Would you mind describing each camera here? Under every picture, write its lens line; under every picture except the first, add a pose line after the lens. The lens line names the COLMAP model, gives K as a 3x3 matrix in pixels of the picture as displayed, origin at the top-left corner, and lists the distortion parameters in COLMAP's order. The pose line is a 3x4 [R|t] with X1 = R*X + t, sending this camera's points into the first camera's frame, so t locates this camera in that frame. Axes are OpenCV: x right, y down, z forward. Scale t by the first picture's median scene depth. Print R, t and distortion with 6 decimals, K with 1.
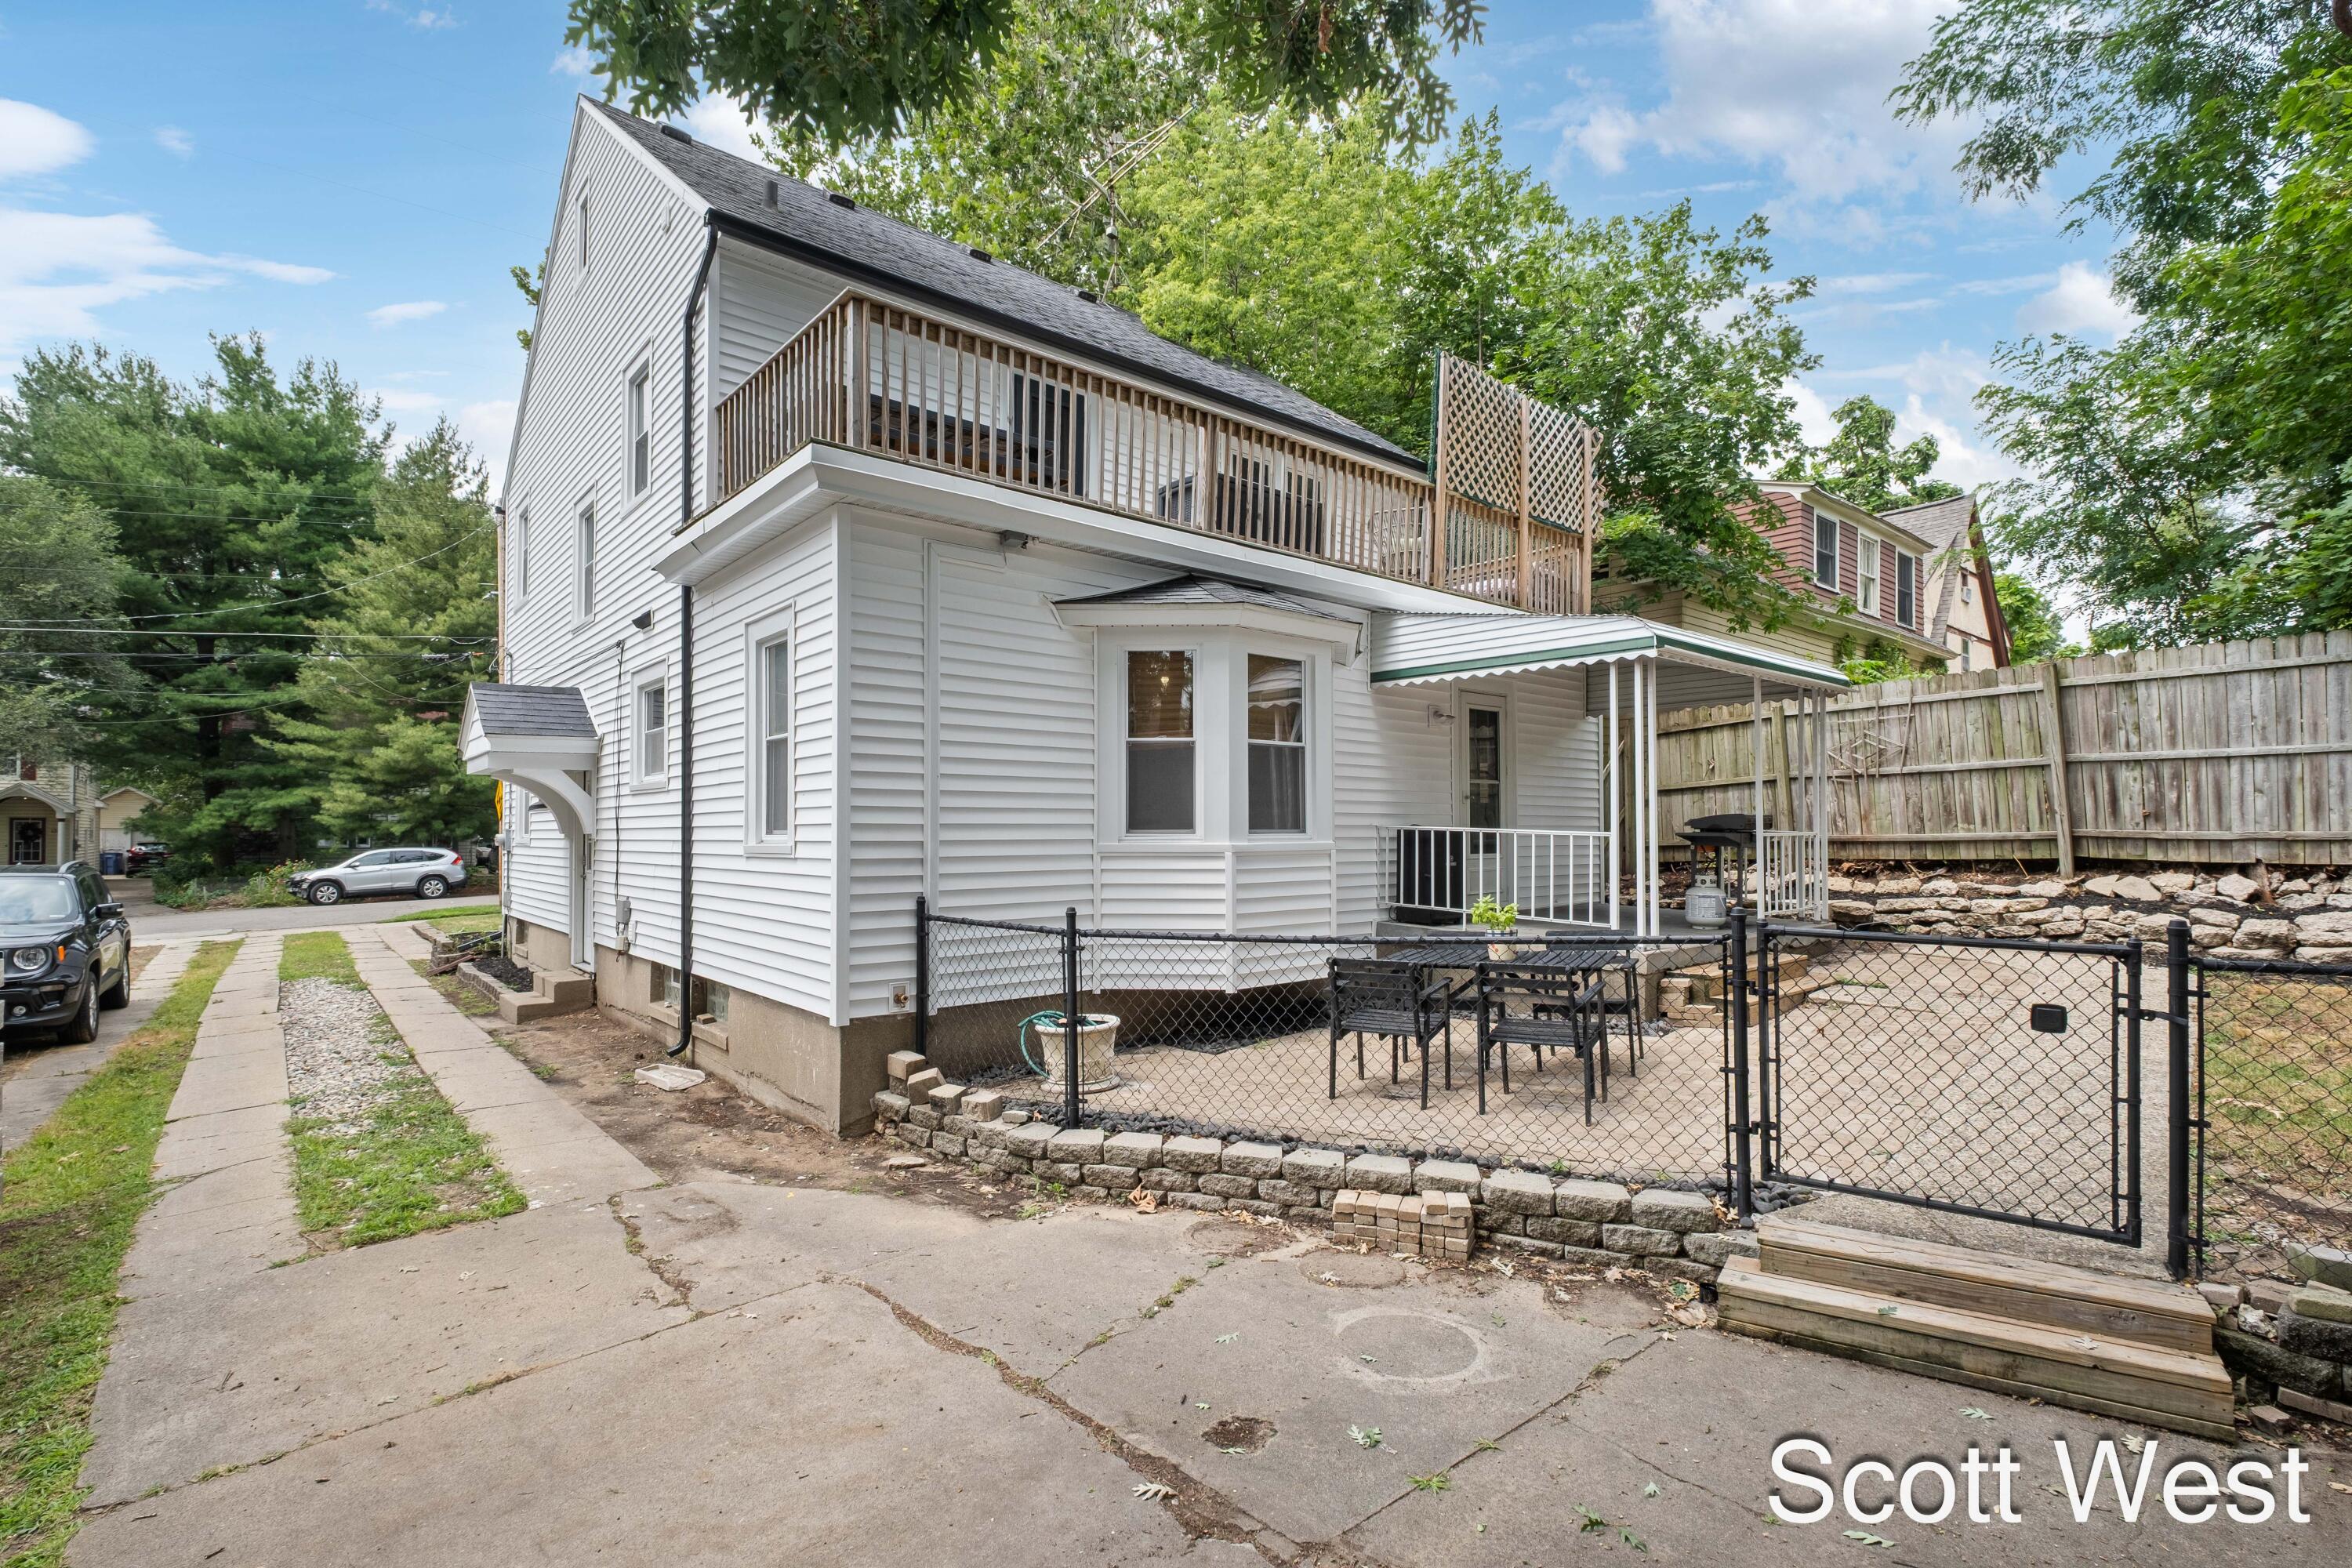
lens RADIAL K [[1056.3, 0, 1167.8], [0, 1056.3, 826.2], [0, 0, 1]] dist [0.000027, -0.000189]
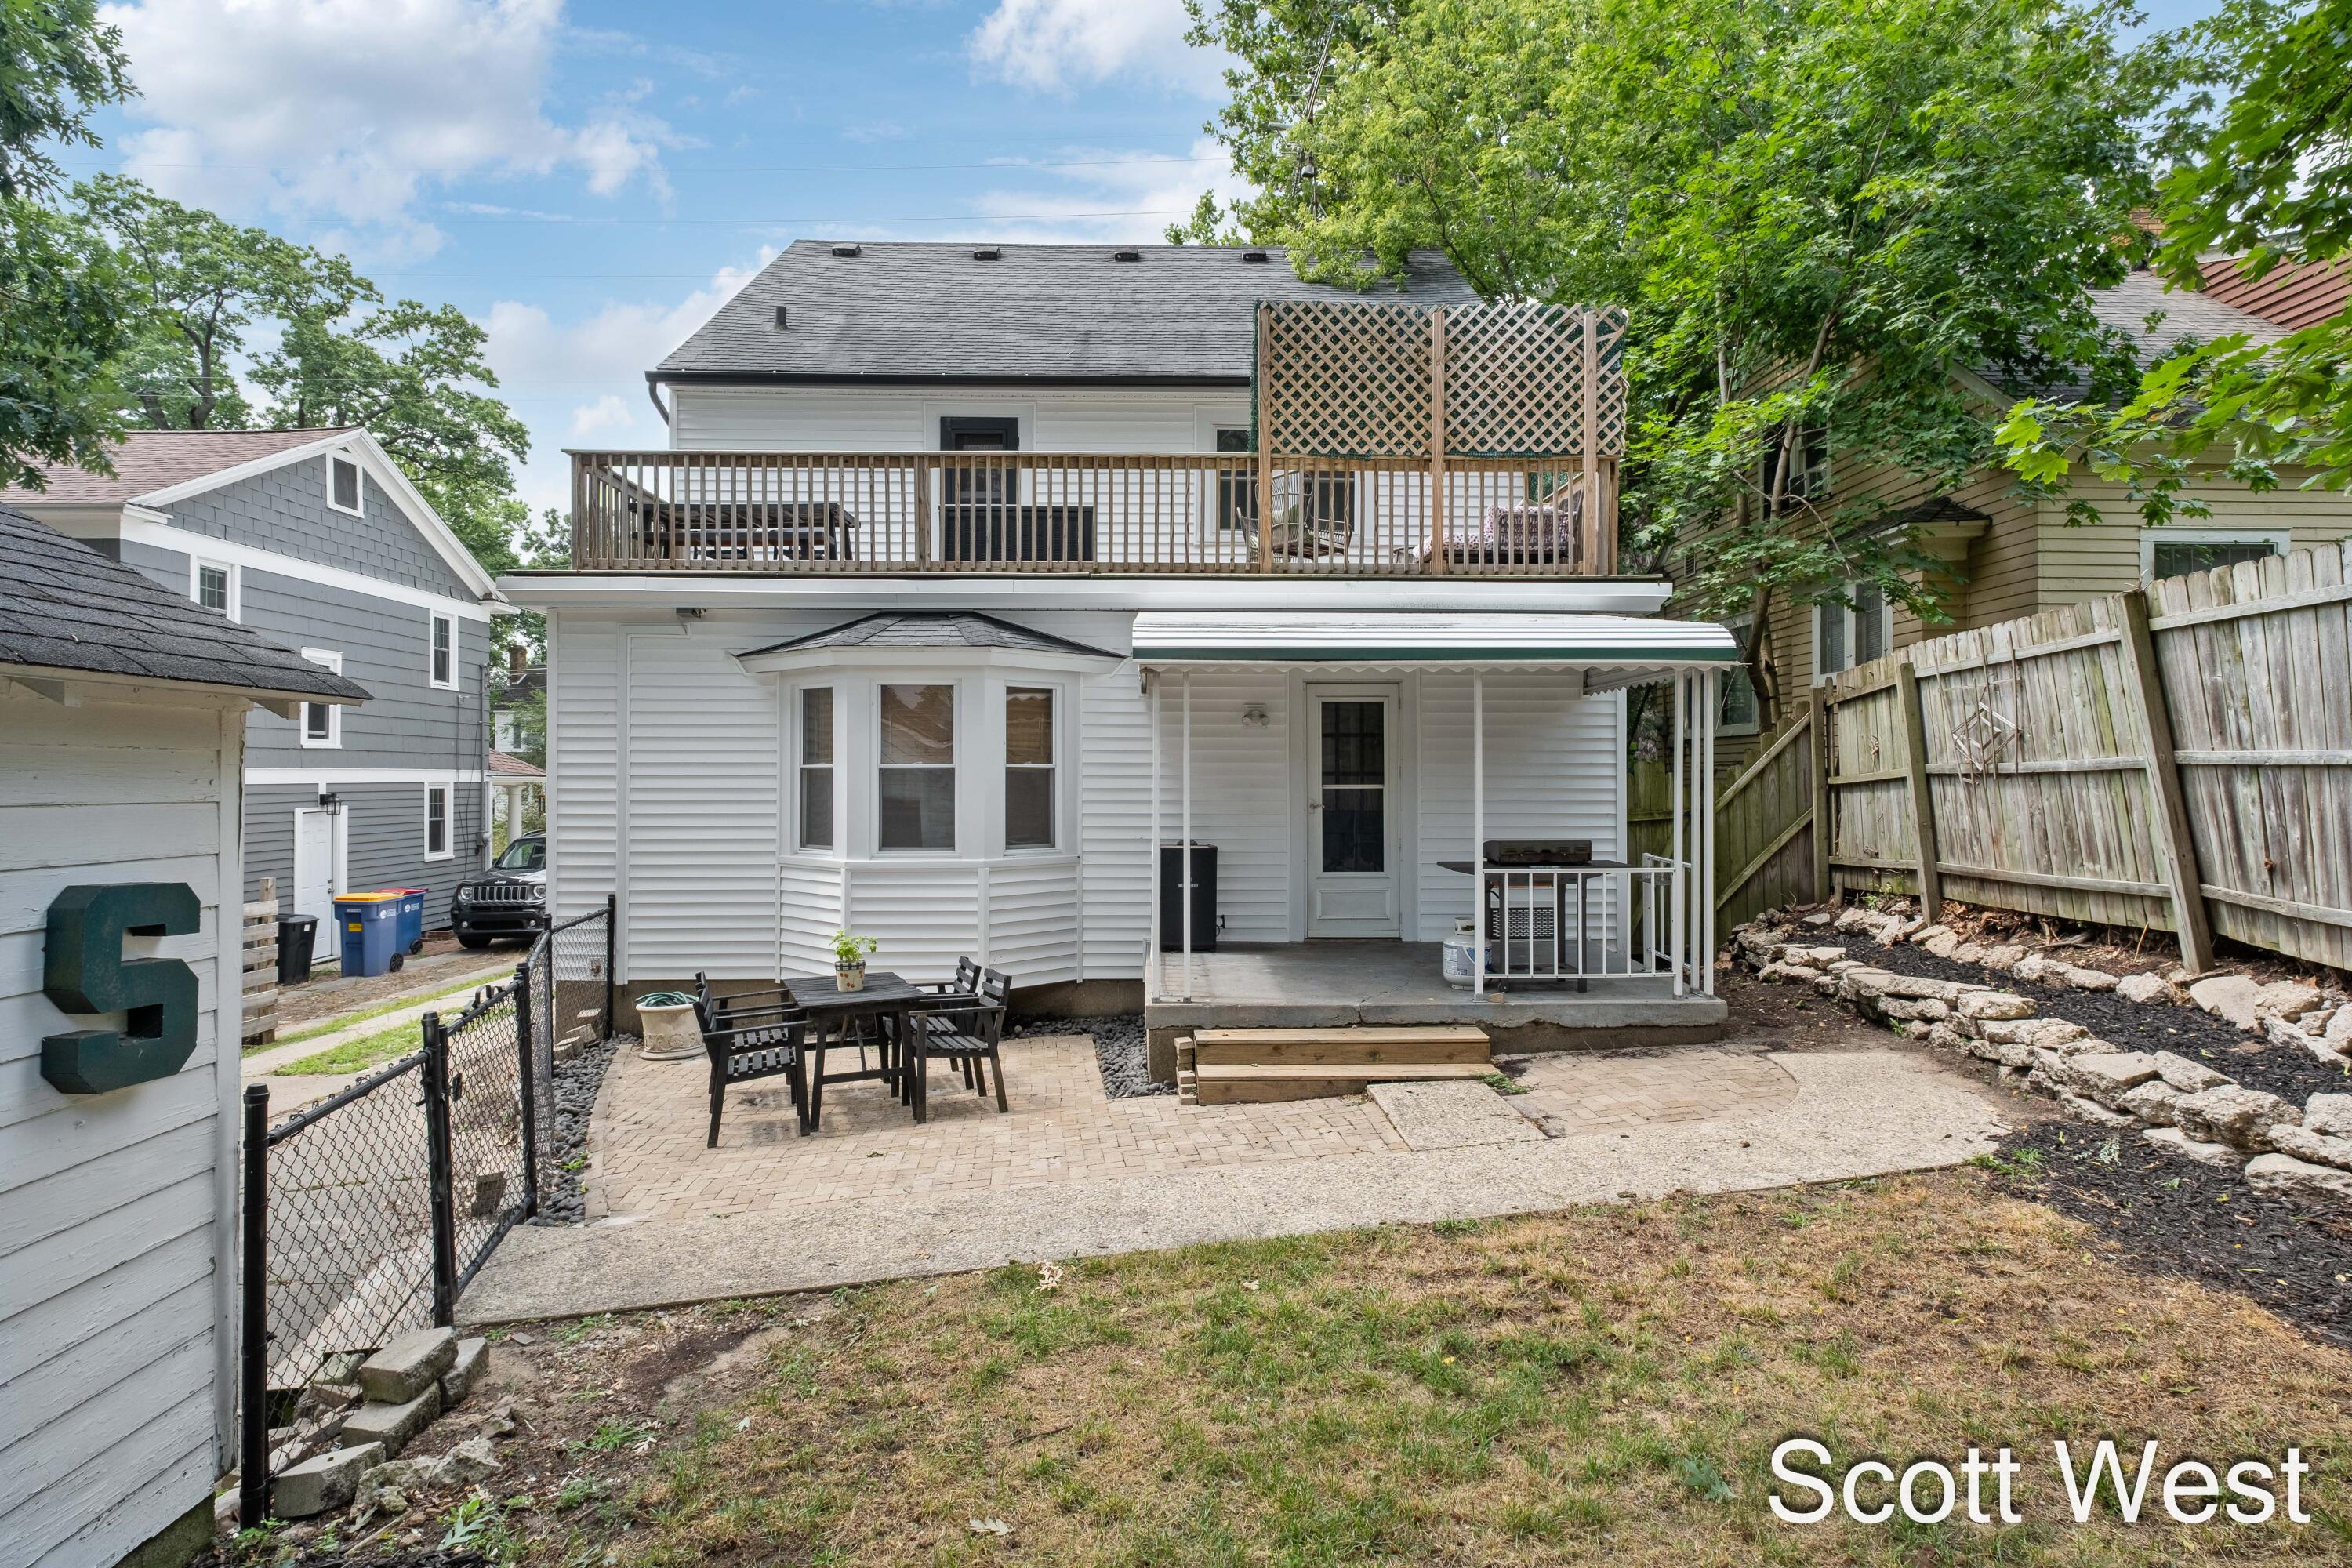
lens RADIAL K [[1173.2, 0, 1176.0], [0, 1173.2, 784.0], [0, 0, 1]] dist [0.000649, 0.000381]
pose [[0.784790, 0.004760, -0.619744, 0.885543], [0.001160, 0.999957, 0.009149, -0.060849], [0.619761, -0.007899, 0.784751, 0.200295]]
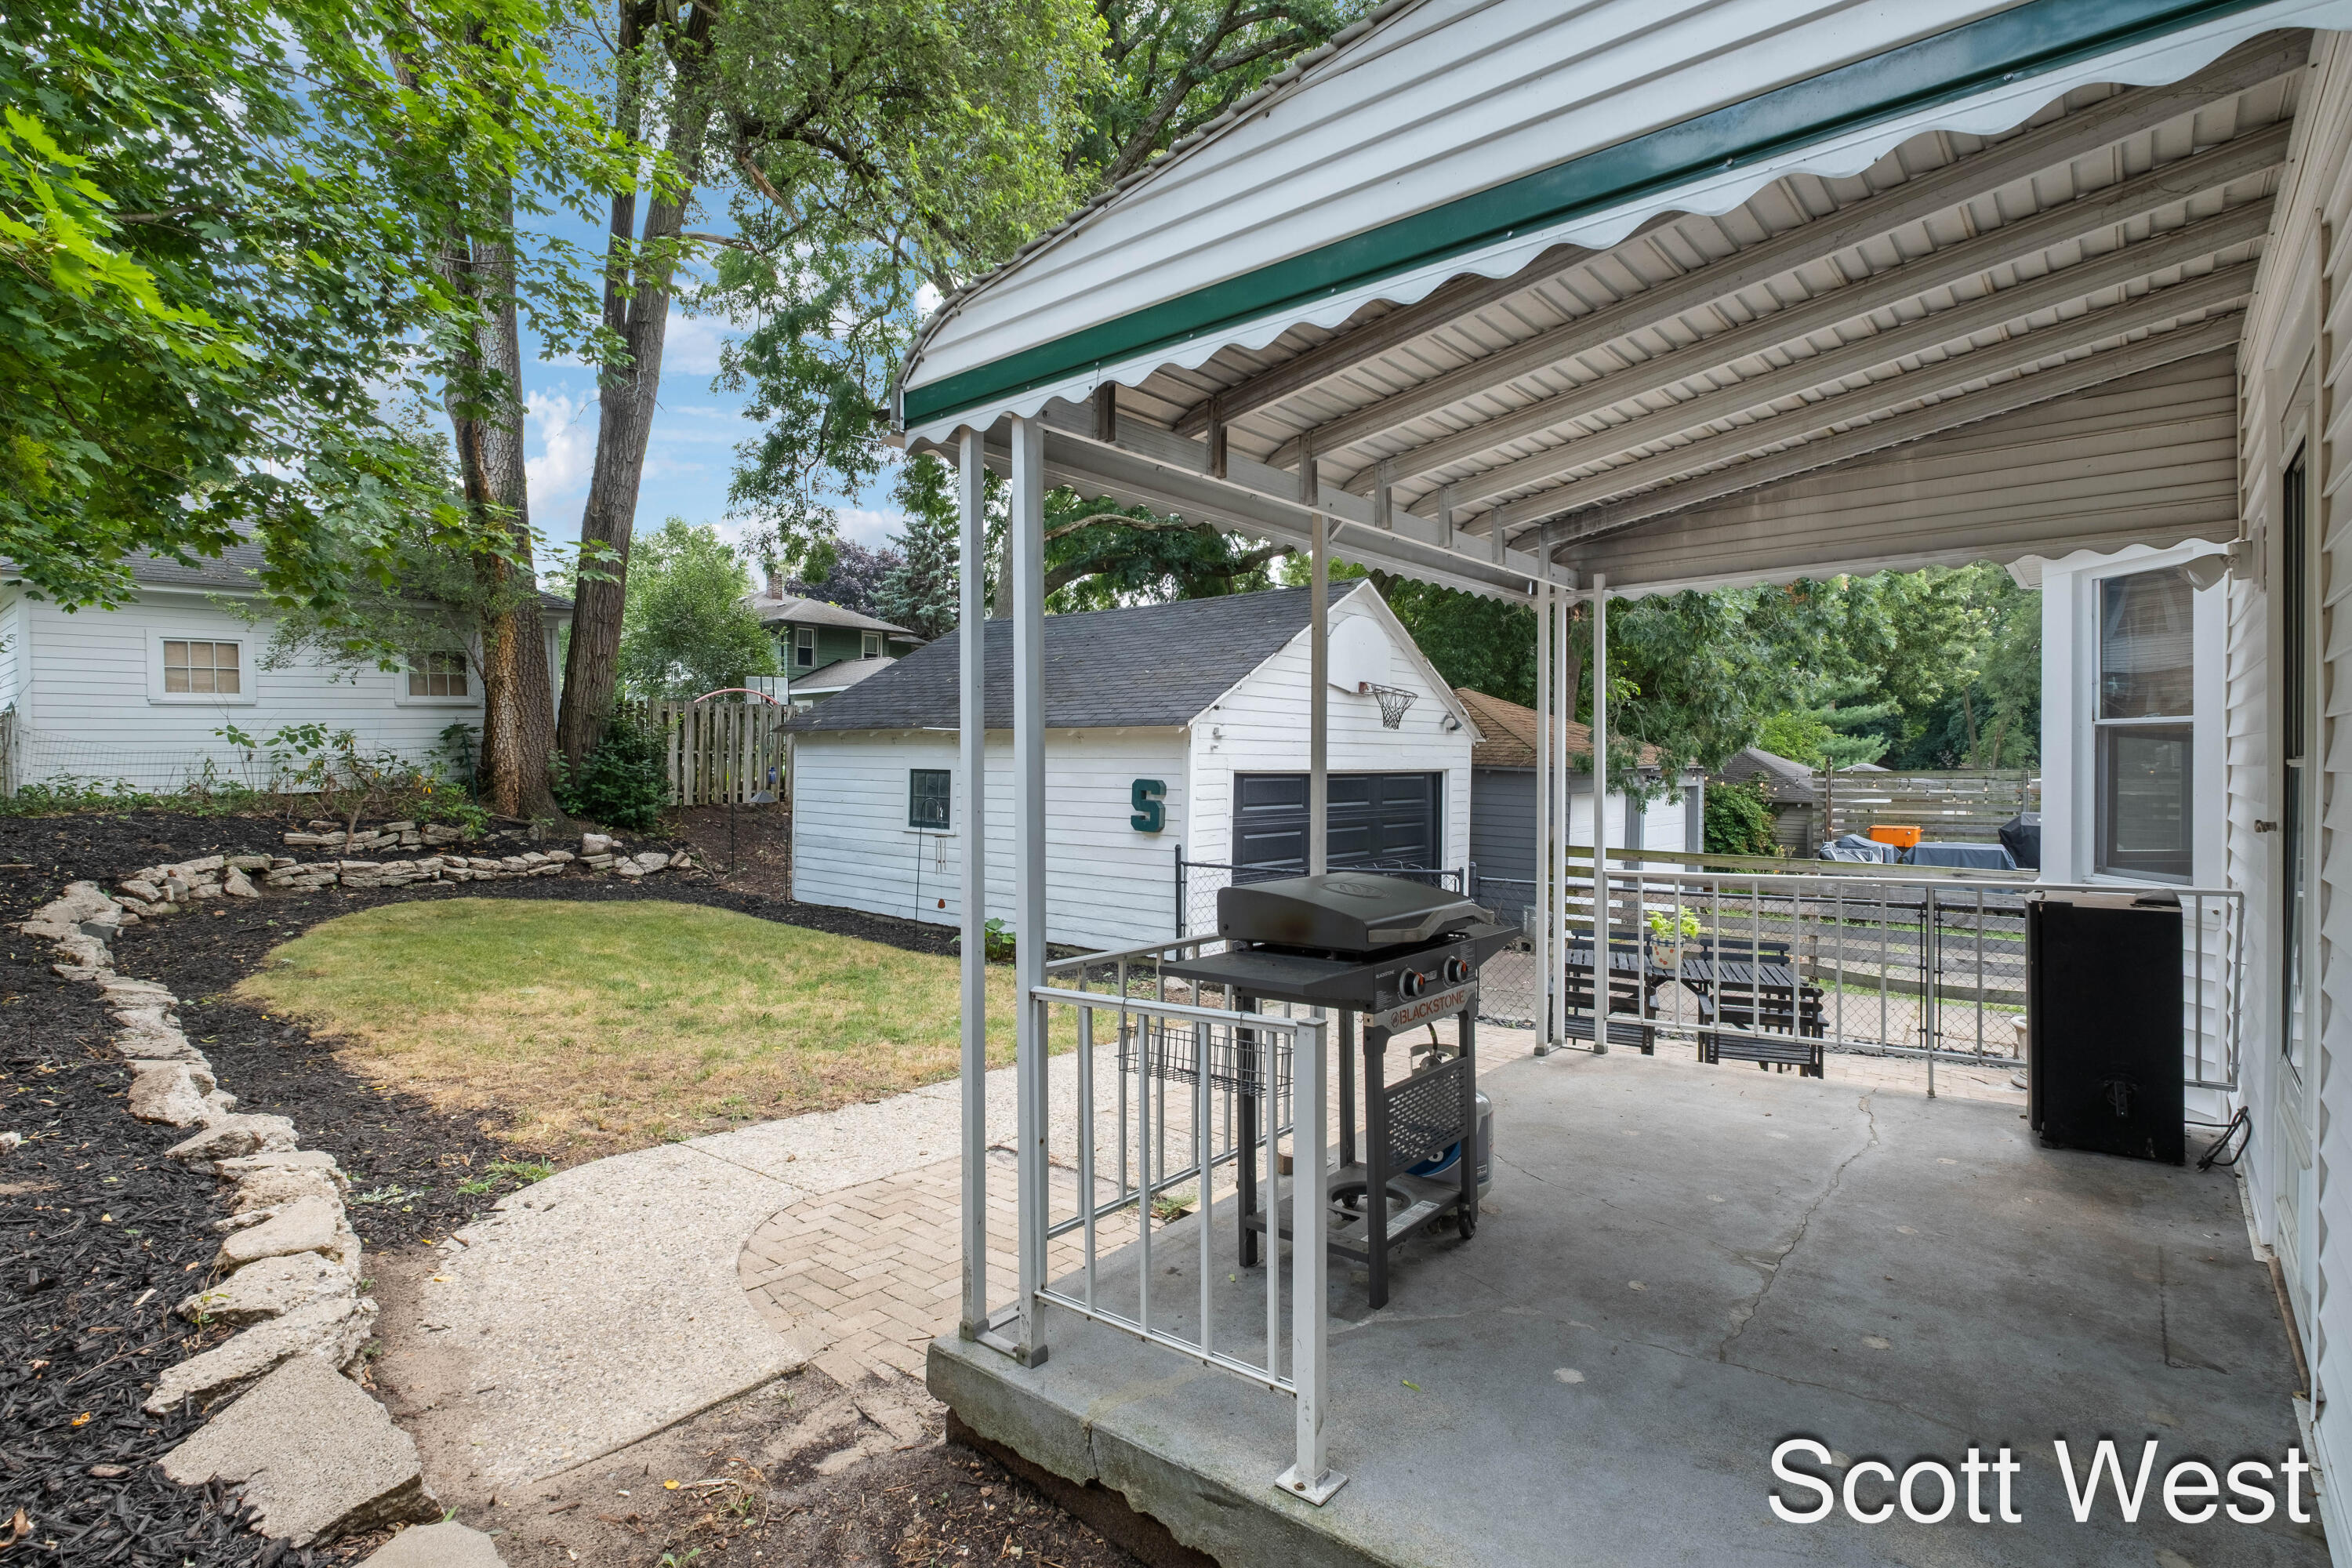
lens RADIAL K [[1173.2, 0, 1176.0], [0, 1173.2, 784.0], [0, 0, 1]] dist [0.000649, 0.000381]
pose [[-0.982725, 0.004282, -0.185021, 0.671795], [0.002188, 0.999931, 0.011523, -0.040947], [0.185058, 0.010920, -0.982667, 1.383902]]
